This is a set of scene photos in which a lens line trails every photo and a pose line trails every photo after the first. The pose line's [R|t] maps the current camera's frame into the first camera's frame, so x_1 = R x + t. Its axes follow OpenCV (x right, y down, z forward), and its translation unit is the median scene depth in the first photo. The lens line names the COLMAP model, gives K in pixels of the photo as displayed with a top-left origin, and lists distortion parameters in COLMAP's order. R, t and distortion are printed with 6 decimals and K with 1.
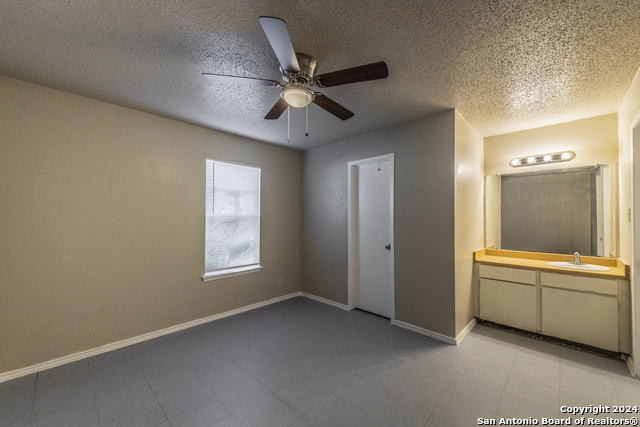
lens RADIAL K [[248.4, 0, 319.0], [0, 248.4, 216.3], [0, 0, 1]] dist [0.000100, -0.000187]
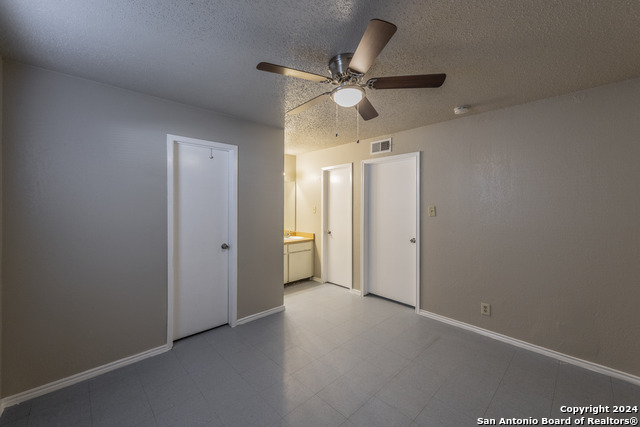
lens RADIAL K [[256.7, 0, 319.7], [0, 256.7, 206.4], [0, 0, 1]] dist [-0.000969, 0.000285]
pose [[0.032222, -0.008213, 0.999447, -0.675926], [-0.011934, 0.999892, 0.008602, -0.036114], [-0.999409, -0.012204, 0.032121, 0.655657]]
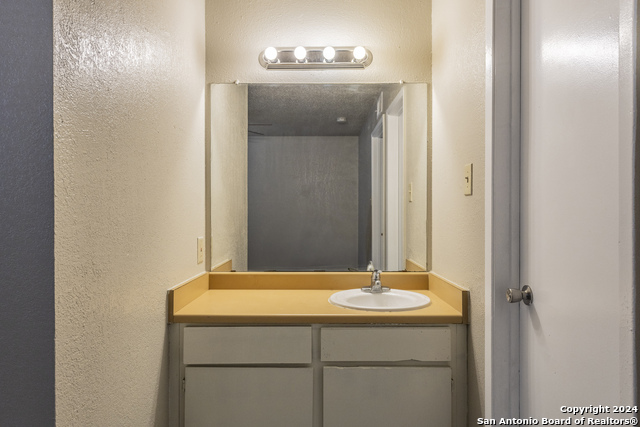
lens RADIAL K [[442.6, 0, 320.0], [0, 442.6, 213.5], [0, 0, 1]] dist [0.000868, 0.000093]
pose [[0.714913, -0.008558, 0.699161, 0.363501], [-0.003131, 0.999876, 0.015441, 0.032365], [-0.699206, -0.013228, 0.714798, 0.451780]]
